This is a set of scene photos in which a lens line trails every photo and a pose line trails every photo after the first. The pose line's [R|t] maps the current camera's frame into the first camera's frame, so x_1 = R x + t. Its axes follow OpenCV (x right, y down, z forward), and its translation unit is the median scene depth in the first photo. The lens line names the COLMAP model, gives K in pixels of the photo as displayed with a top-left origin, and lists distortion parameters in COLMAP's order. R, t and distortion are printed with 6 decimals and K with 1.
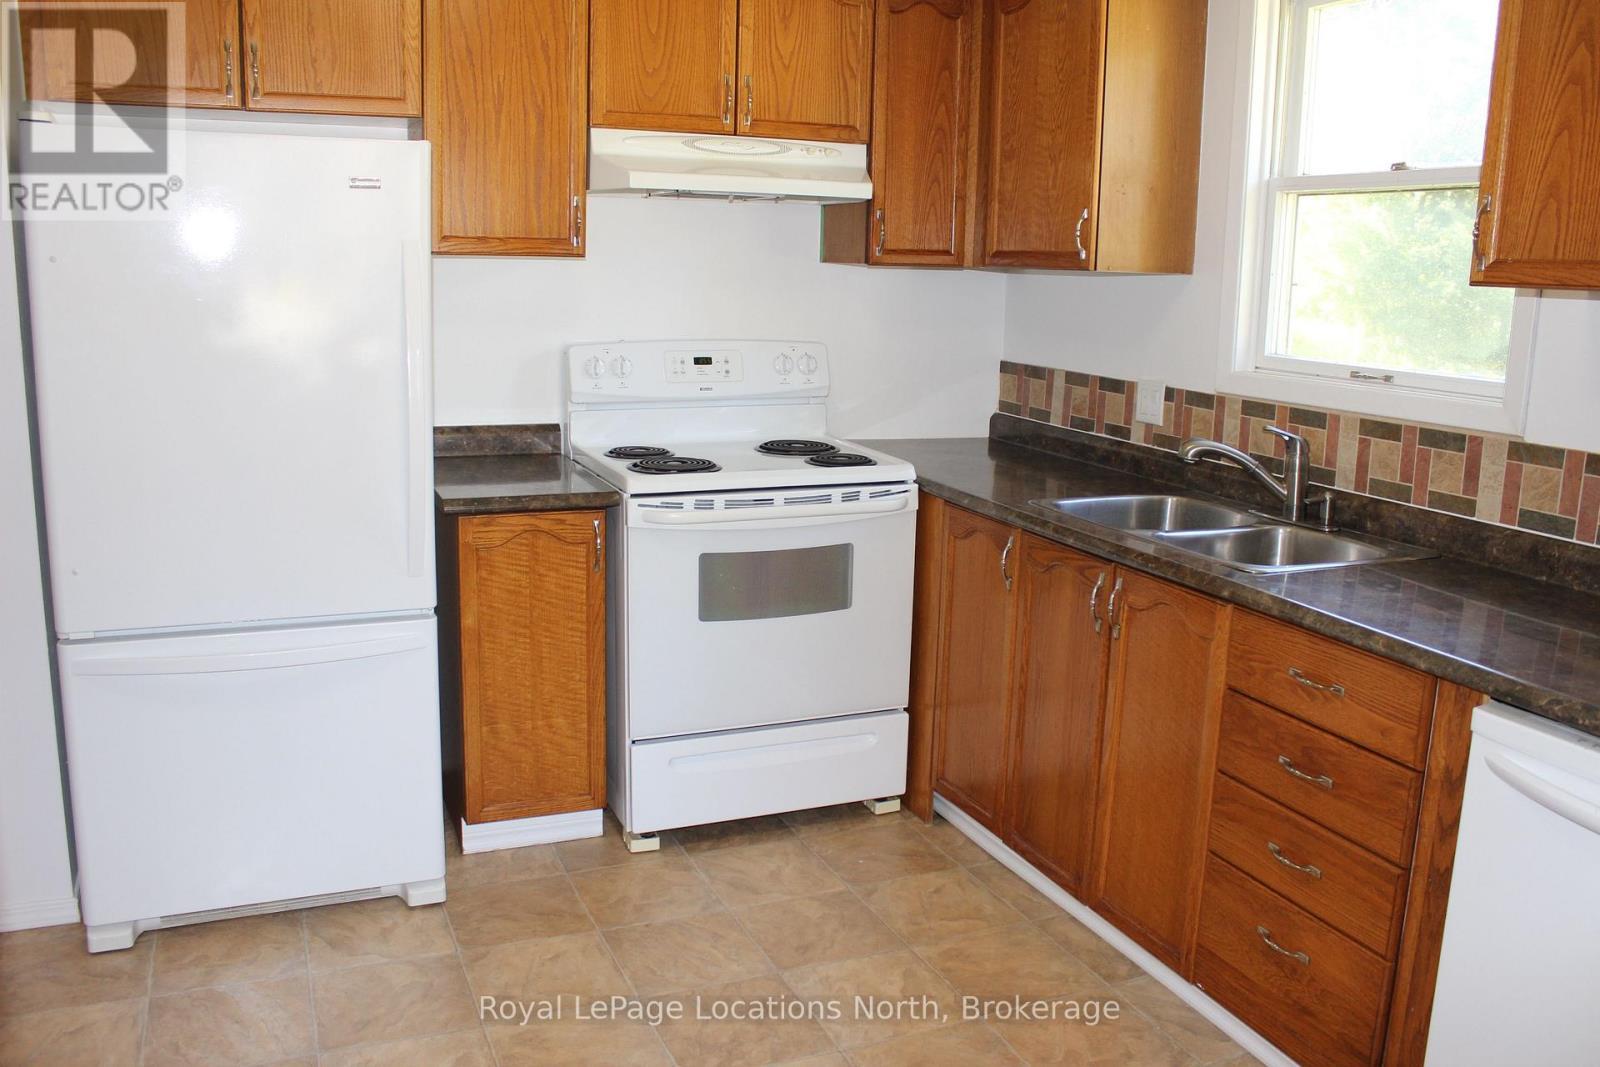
lens RADIAL K [[1327.7, 0, 805.6], [0, 1327.7, 524.0], [0, 0, 1]] dist [-0.165206, 0.149886]
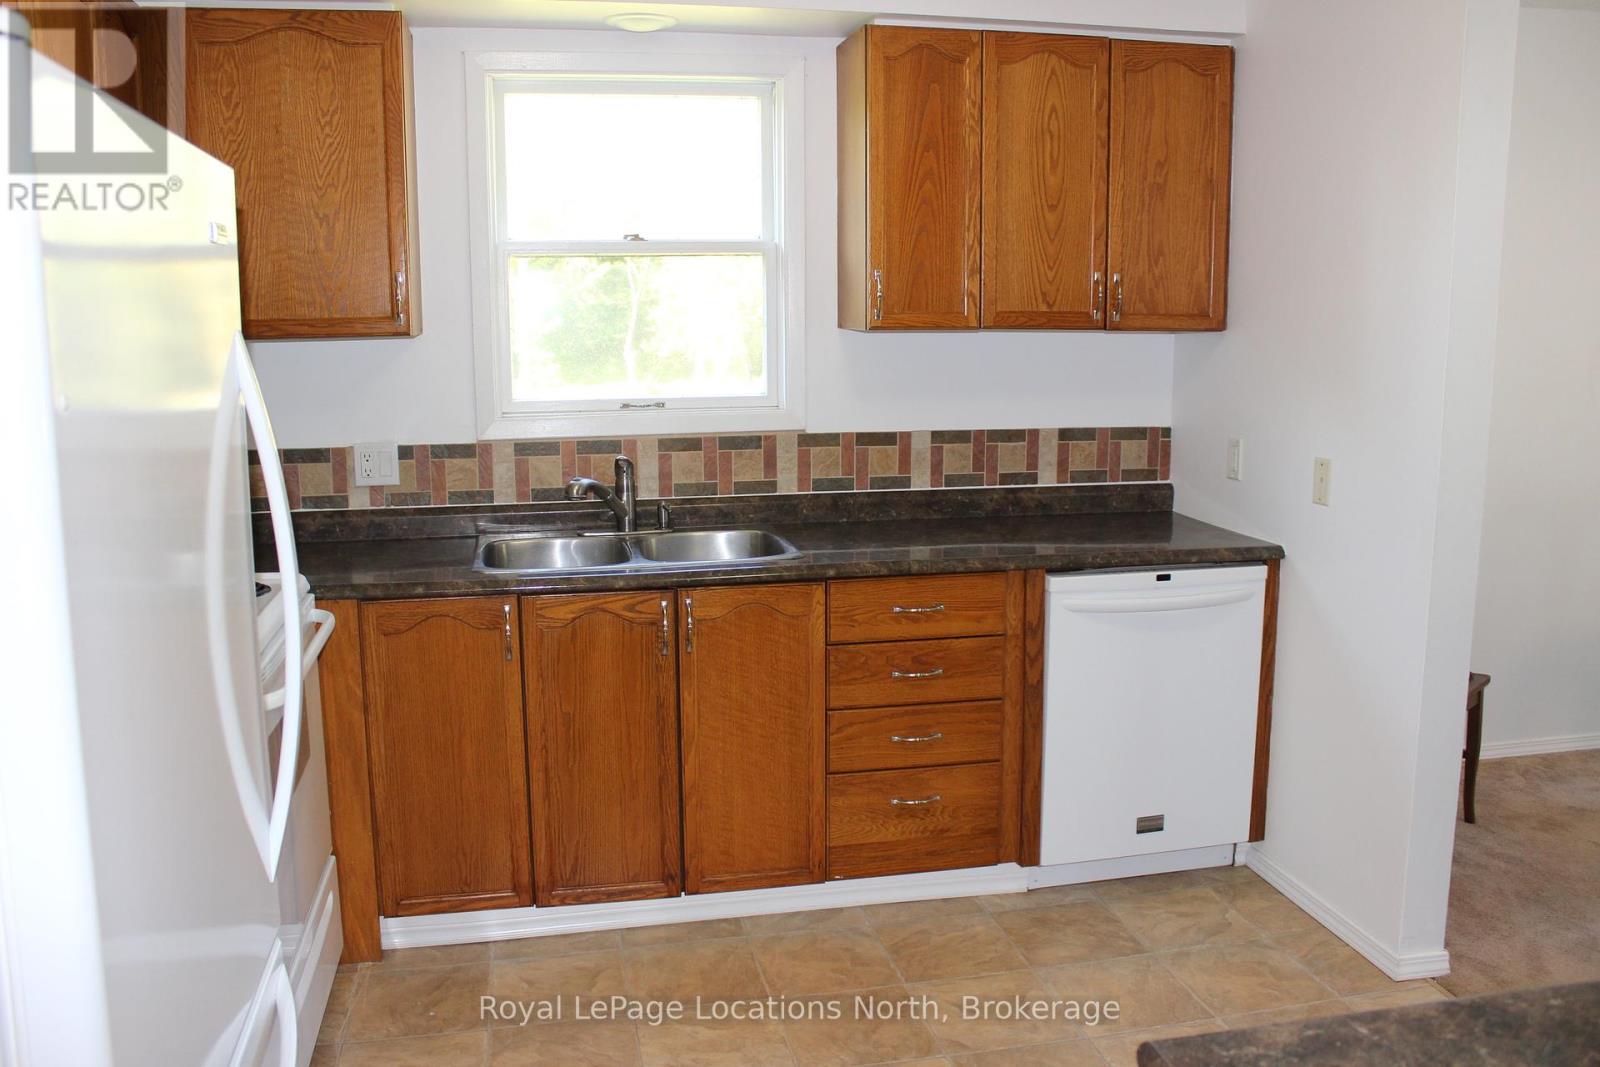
lens RADIAL K [[1327.7, 0, 805.6], [0, 1327.7, 524.0], [0, 0, 1]] dist [-0.165206, 0.149886]
pose [[0.196470, -0.182920, 0.963296, -0.814192], [0.199470, 0.969356, 0.143388, -0.162319], [-0.960006, 0.163977, 0.226936, 0.608387]]
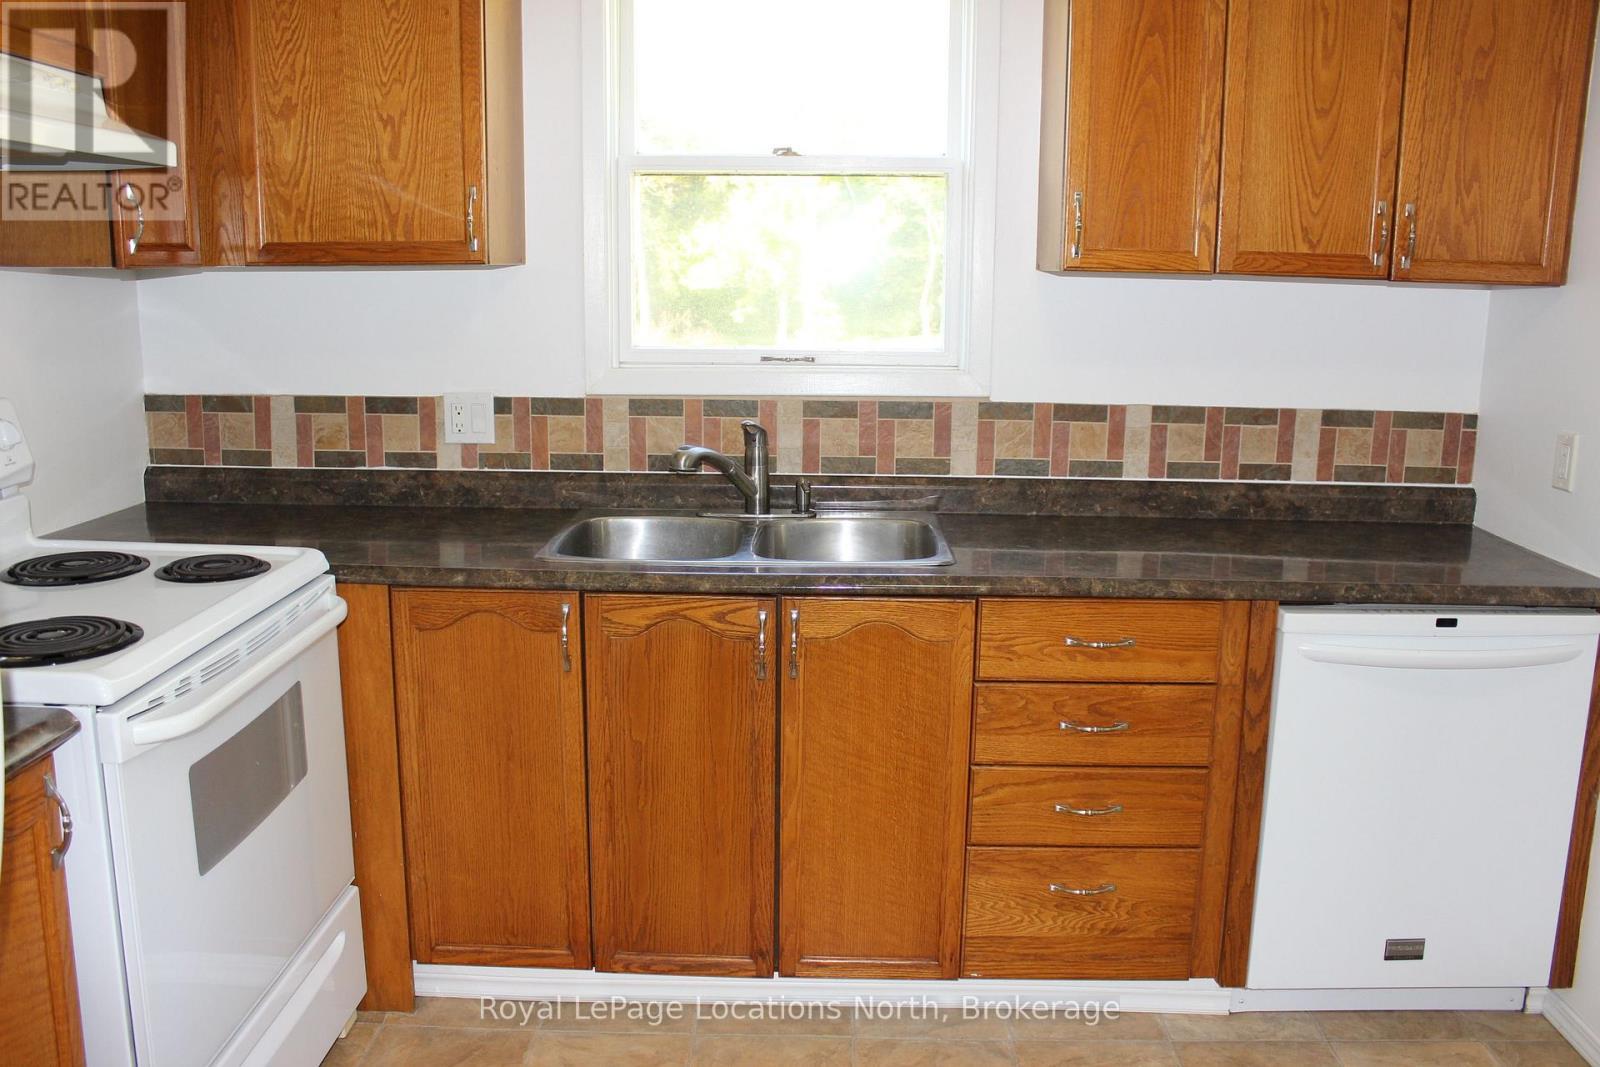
lens RADIAL K [[1327.7, 0, 805.6], [0, 1327.7, 524.0], [0, 0, 1]] dist [-0.165206, 0.149886]
pose [[0.413656, -0.196155, 0.889051, -0.526692], [0.175633, 0.975365, 0.133480, -0.130464], [-0.893332, 0.100932, 0.437916, 0.574600]]
